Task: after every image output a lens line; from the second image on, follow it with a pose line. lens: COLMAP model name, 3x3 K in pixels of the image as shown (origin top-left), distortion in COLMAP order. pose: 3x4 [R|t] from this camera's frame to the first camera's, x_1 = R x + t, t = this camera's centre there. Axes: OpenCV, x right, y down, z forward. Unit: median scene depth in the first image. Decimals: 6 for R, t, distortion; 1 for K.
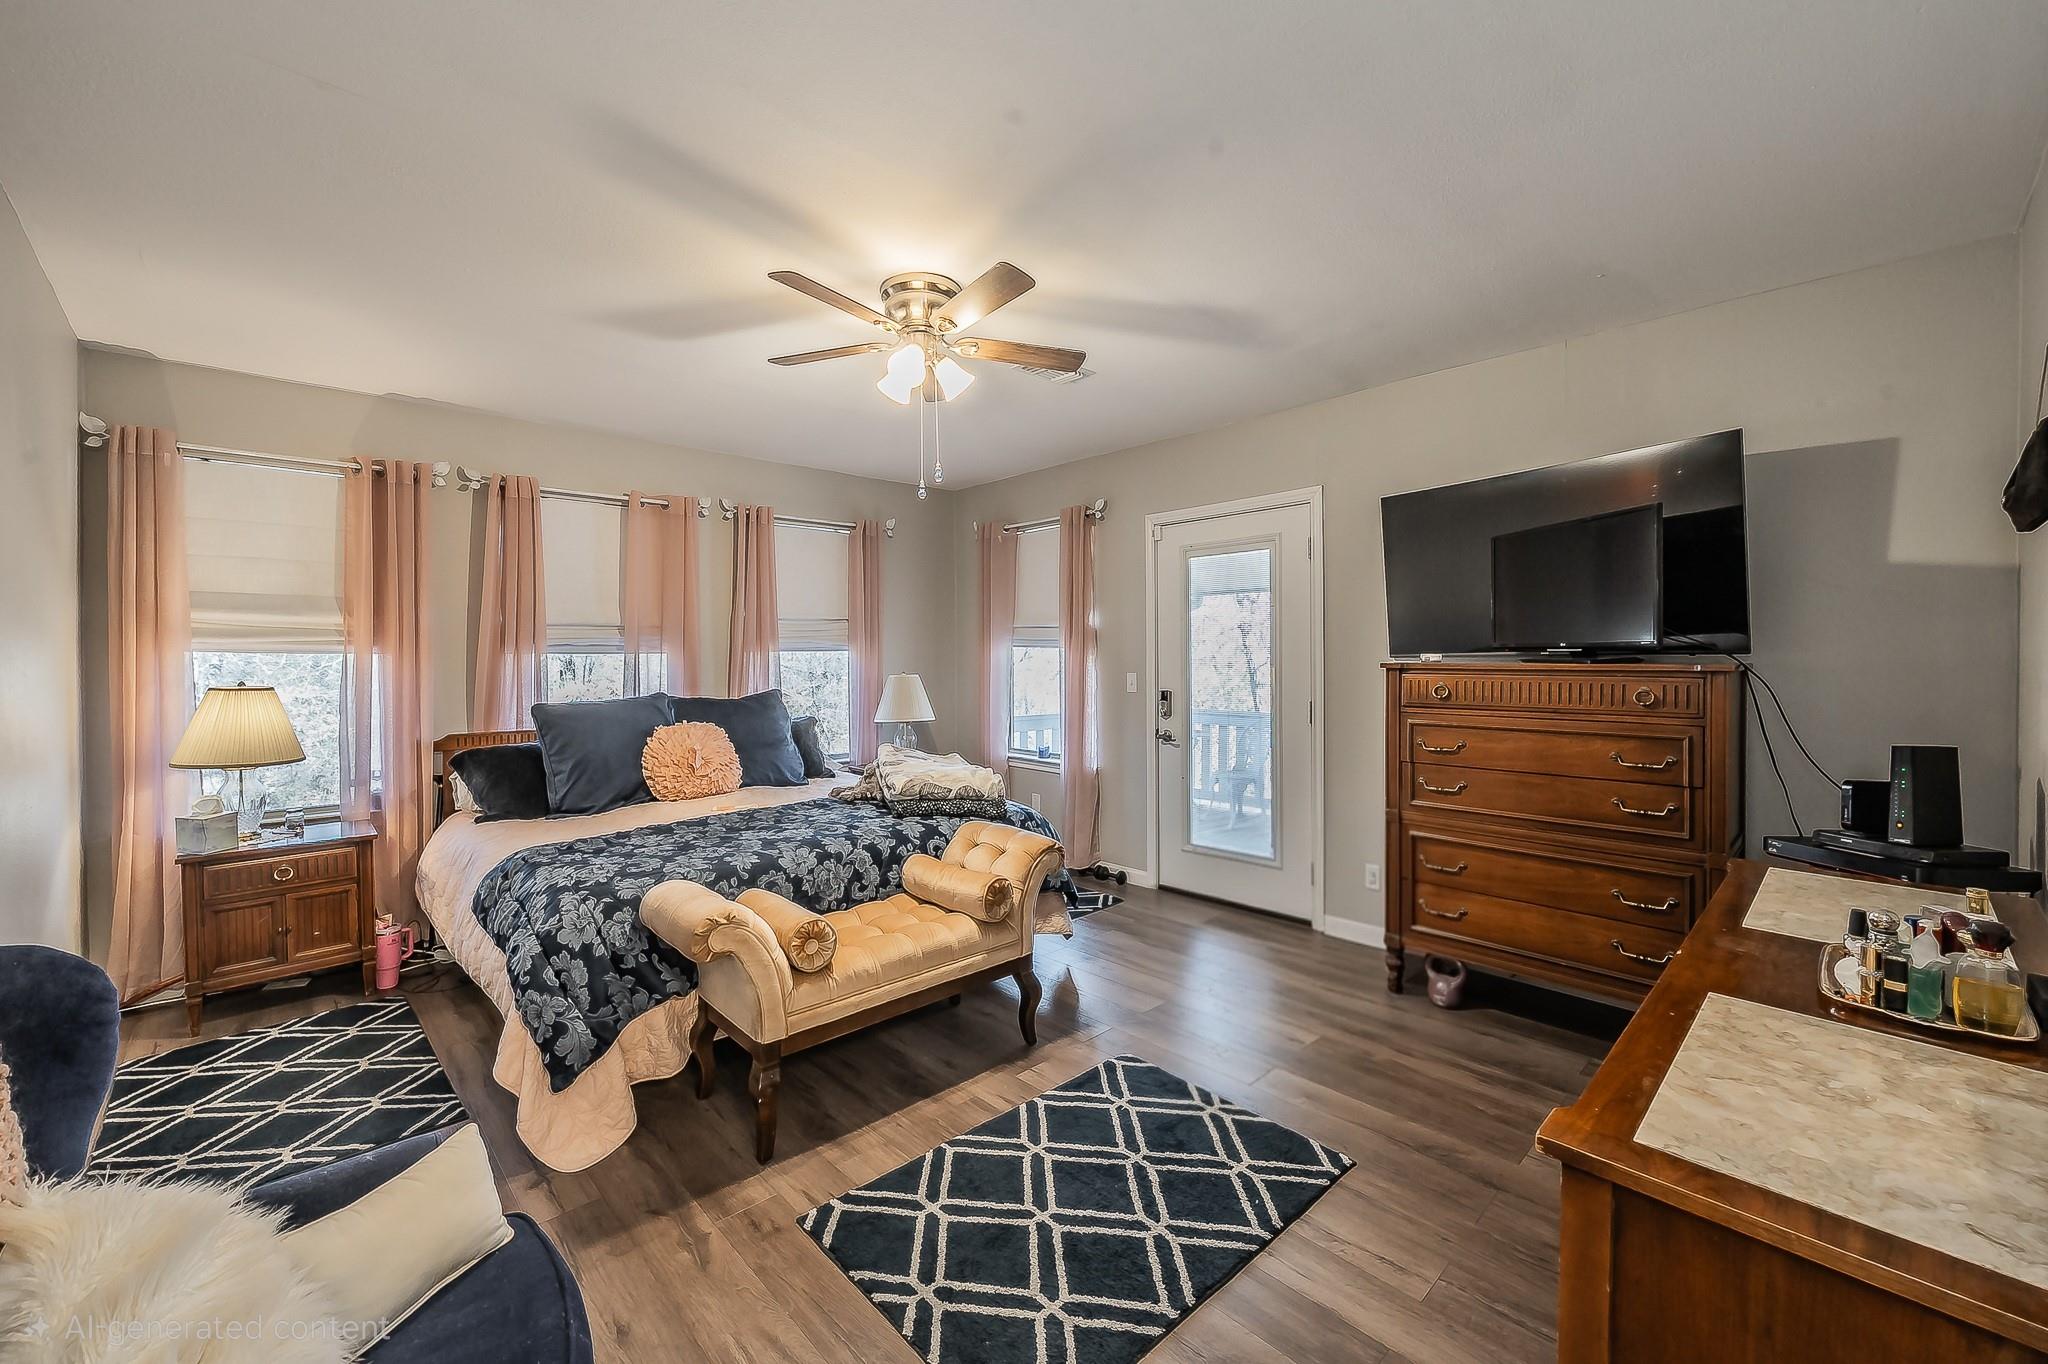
lens RADIAL K [[811.7, 0, 1017.4], [0, 811.7, 666.3], [0, 0, 1]] dist [0.000490, 0.000082]
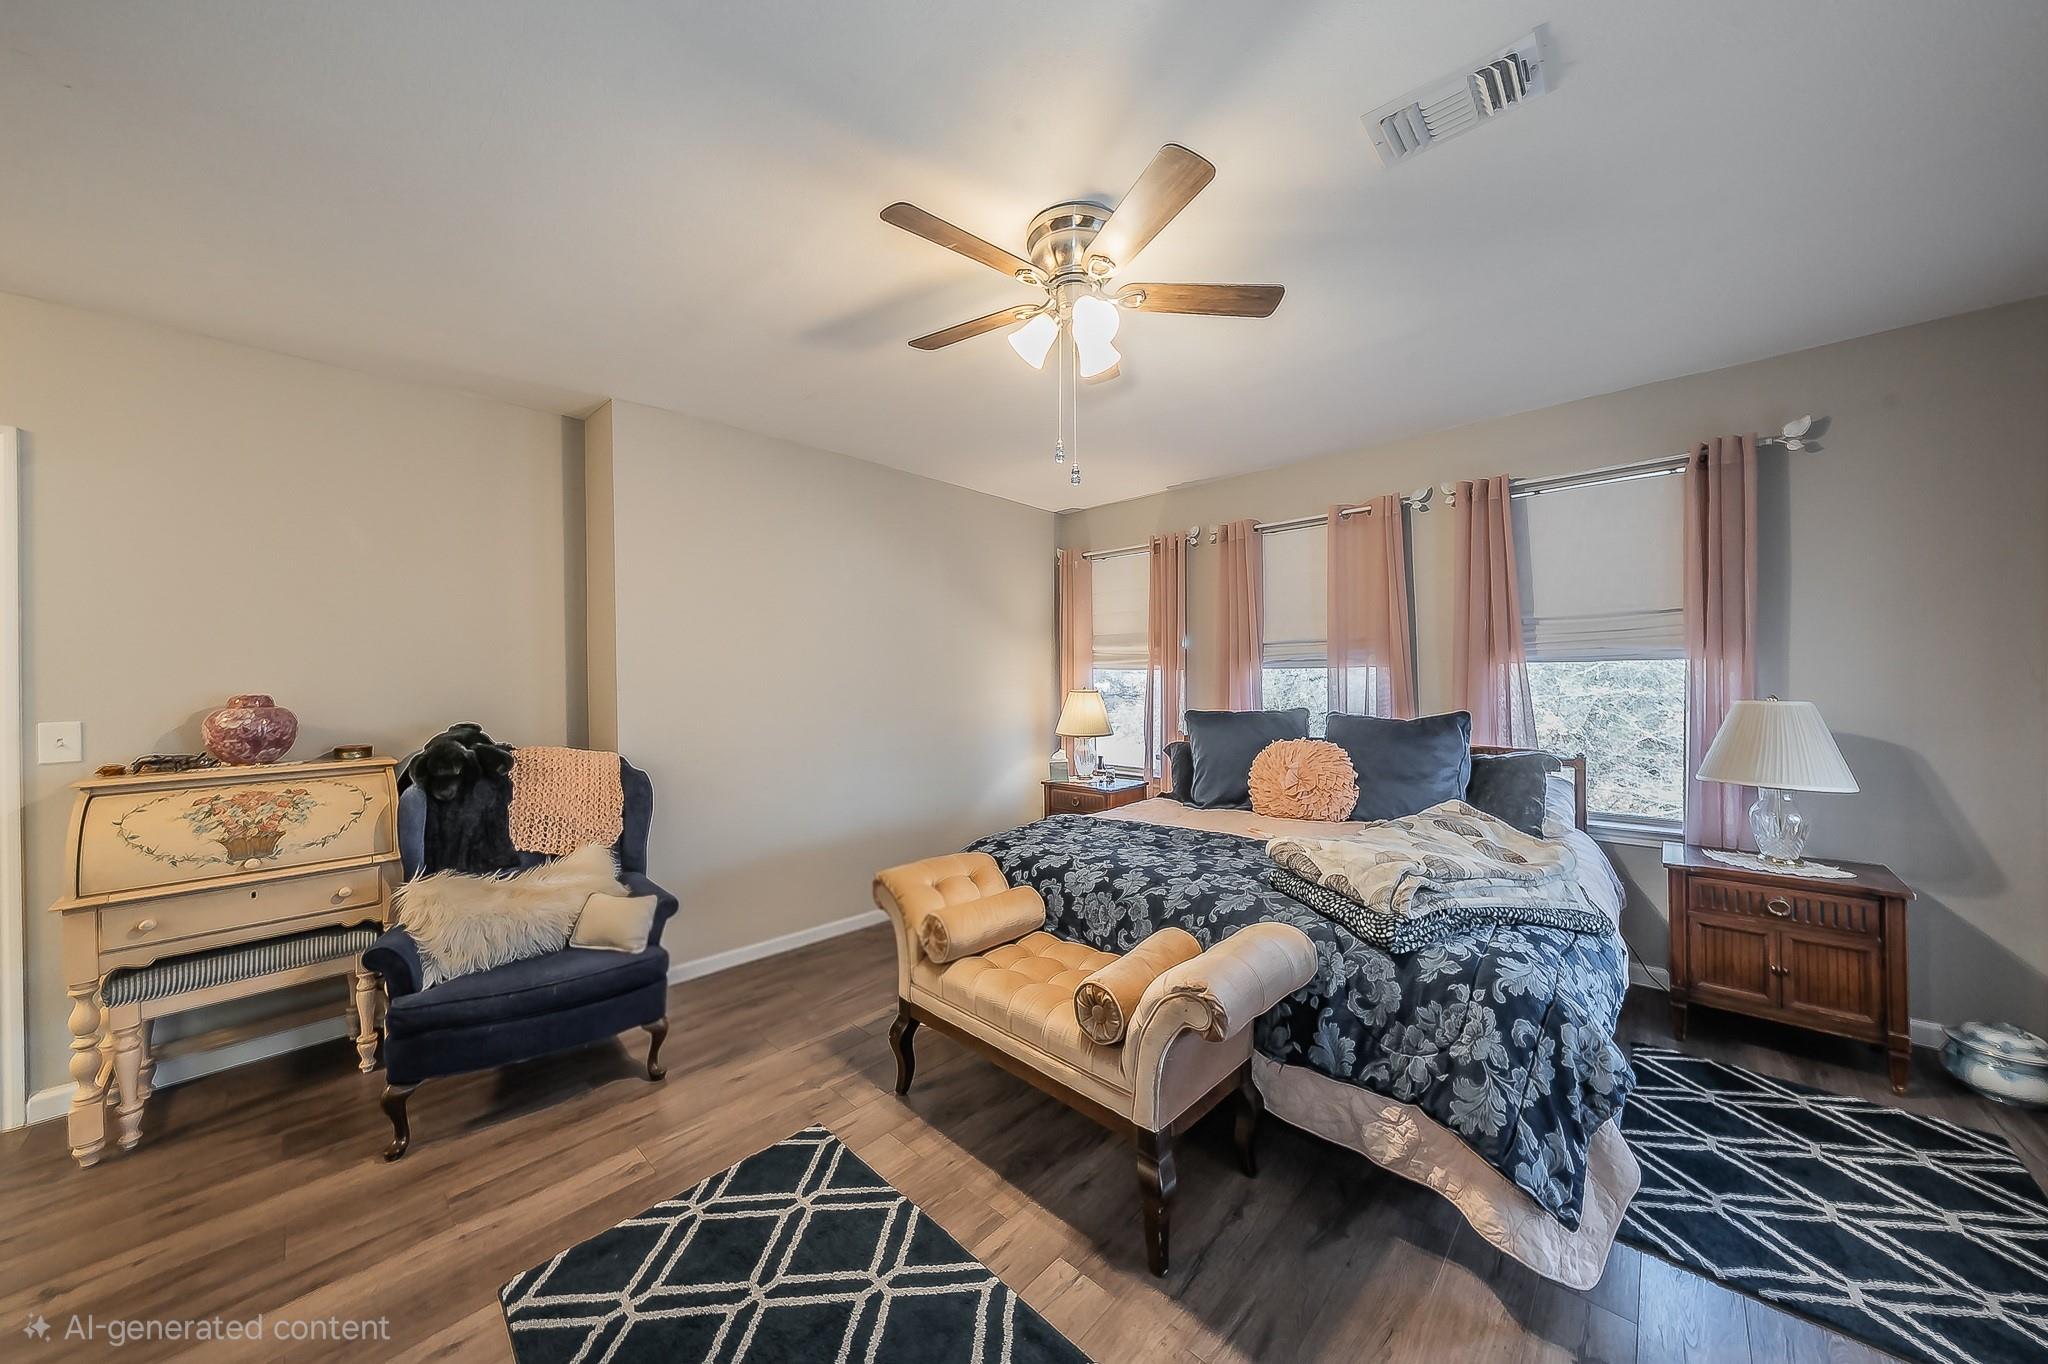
lens RADIAL K [[694.6, 0, 1016.9], [0, 694.6, 673.9], [0, 0, 1]] dist [-0.006163, -0.000094]
pose [[0.057615, 0.006085, -0.998320, 0.499268], [-0.001119, 0.999981, 0.006030, -0.016227], [0.998338, 0.000770, 0.057621, 0.758654]]
